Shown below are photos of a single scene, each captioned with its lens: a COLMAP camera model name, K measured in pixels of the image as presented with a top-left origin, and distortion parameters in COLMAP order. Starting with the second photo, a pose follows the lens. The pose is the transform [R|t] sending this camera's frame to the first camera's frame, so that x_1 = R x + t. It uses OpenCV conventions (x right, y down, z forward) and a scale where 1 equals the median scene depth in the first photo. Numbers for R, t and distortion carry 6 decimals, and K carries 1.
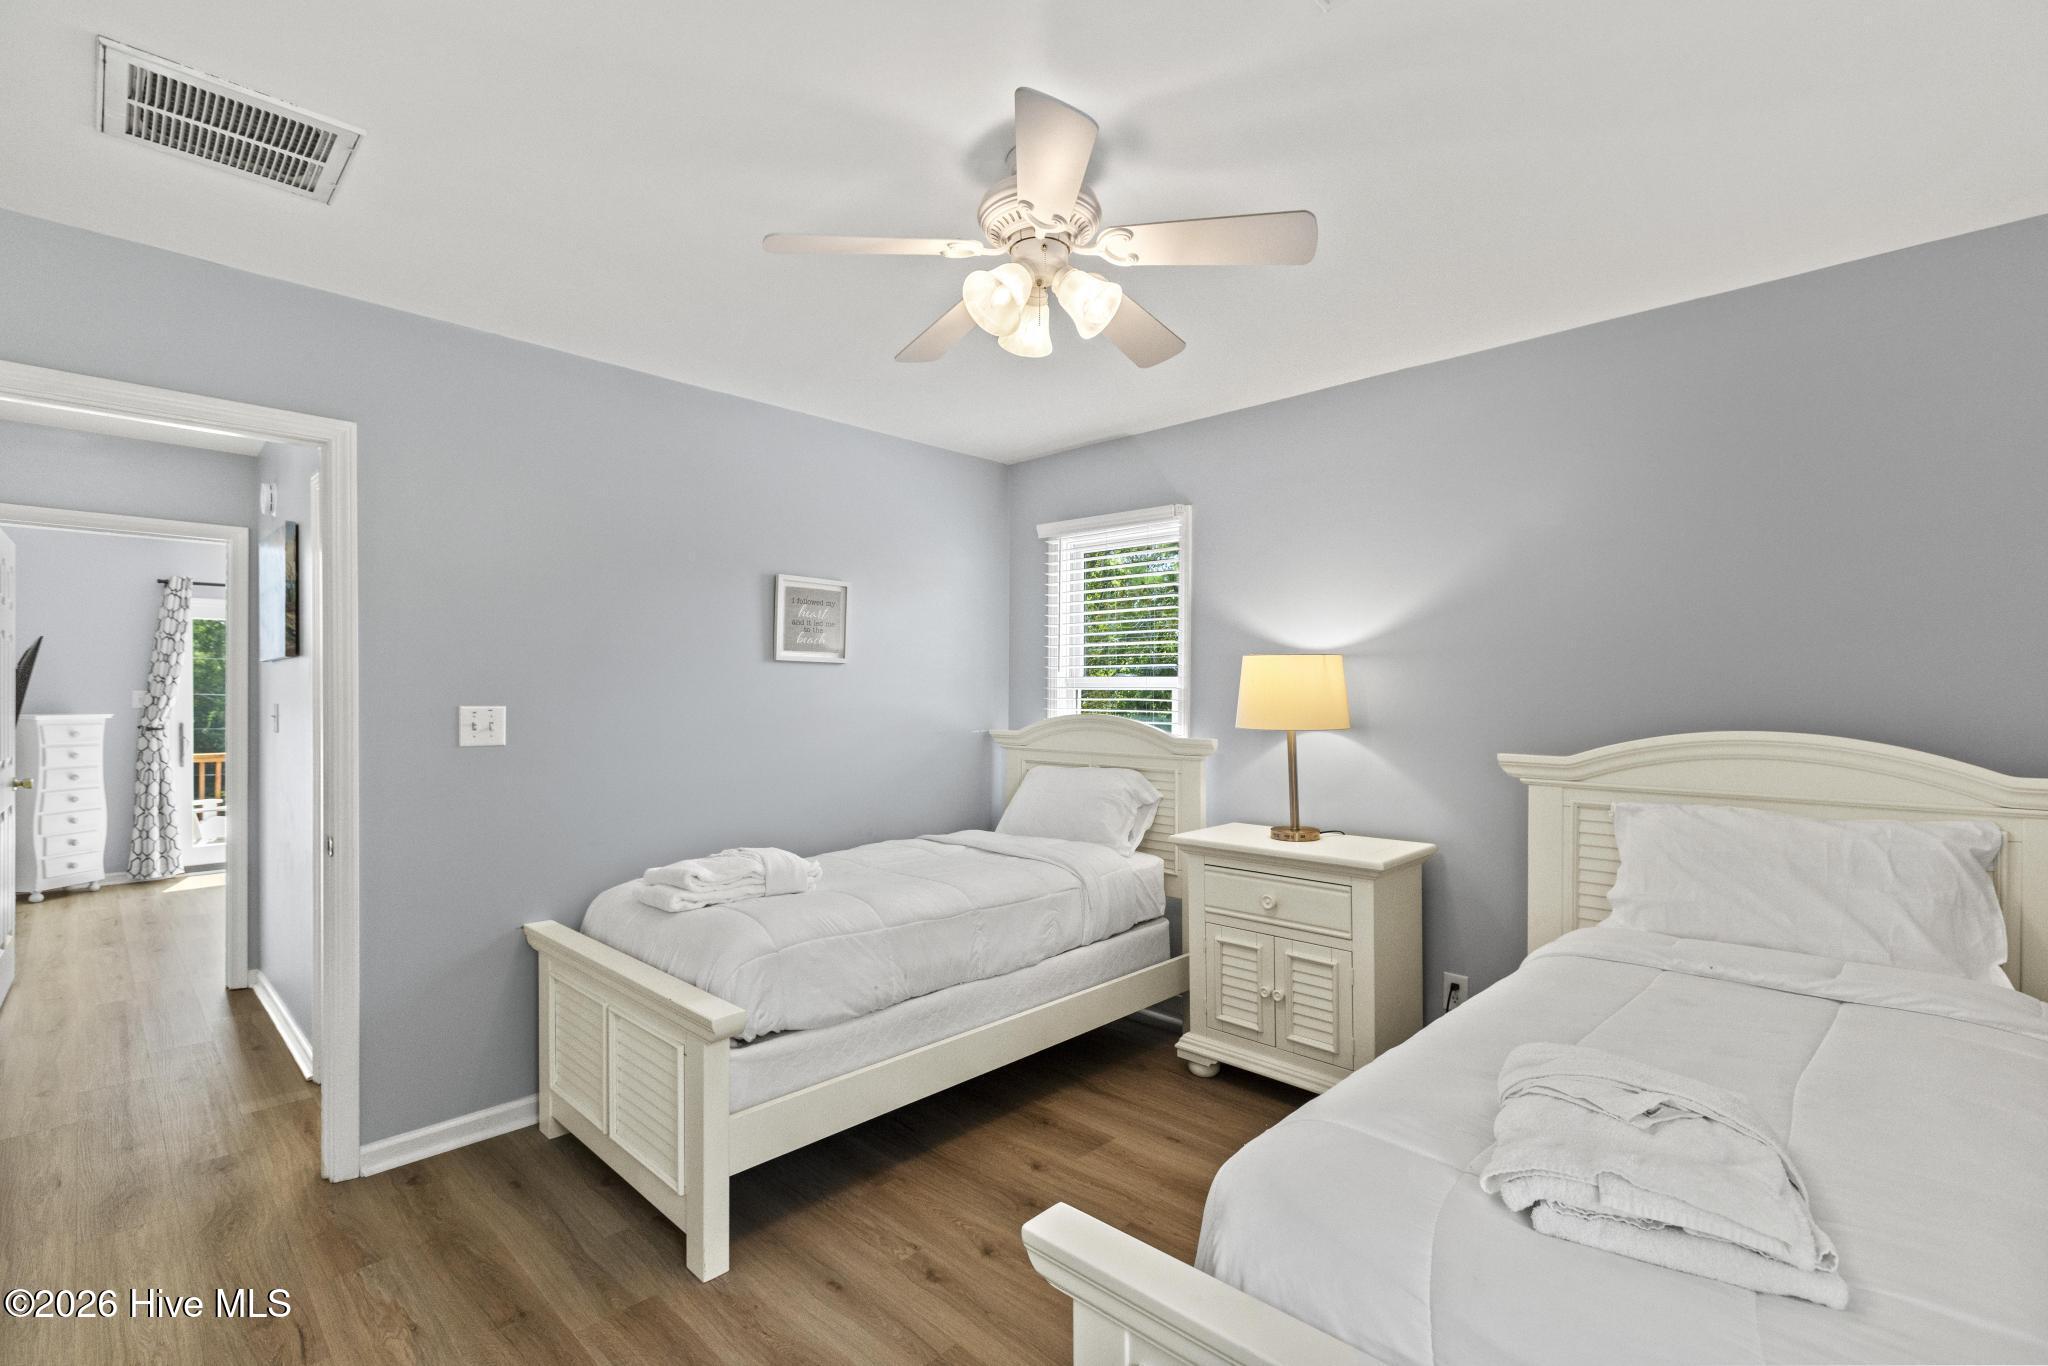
lens RADIAL K [[931.0, 0, 1030.7], [0, 931.0, 684.0], [0, 0, 1]] dist [0.001913, 0.001367]
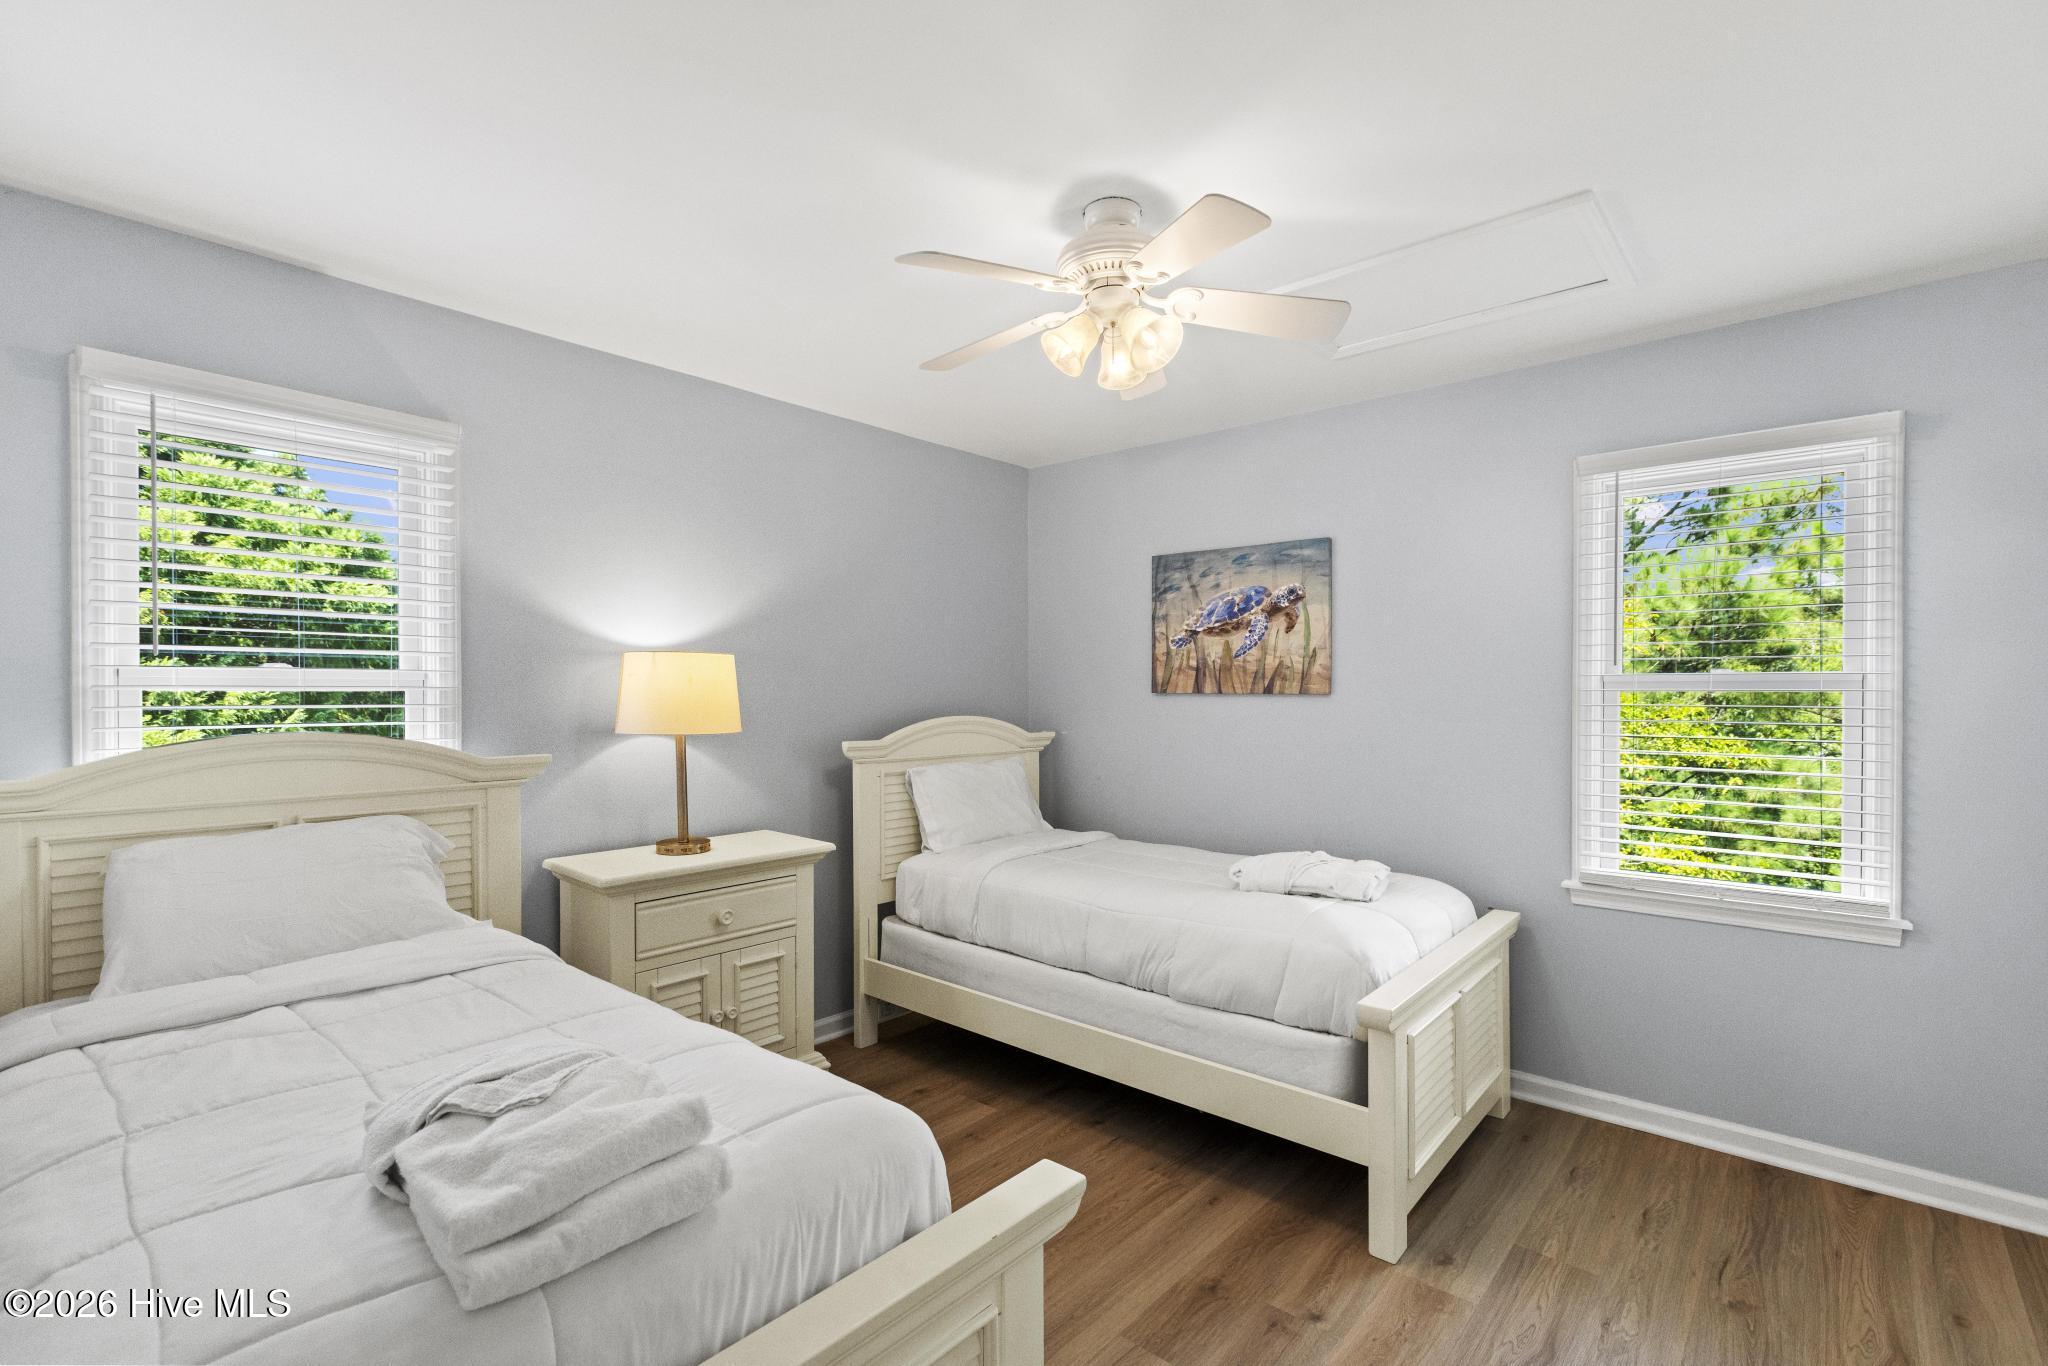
lens RADIAL K [[931.0, 0, 1038.7], [0, 931.0, 693.6], [0, 0, 1]] dist [0.001913, 0.001367]
pose [[-0.056836, 0.003513, 0.998377, -0.634105], [-0.002075, 0.999991, -0.003637, 0.011988], [-0.998381, -0.002278, -0.056828, 0.676702]]
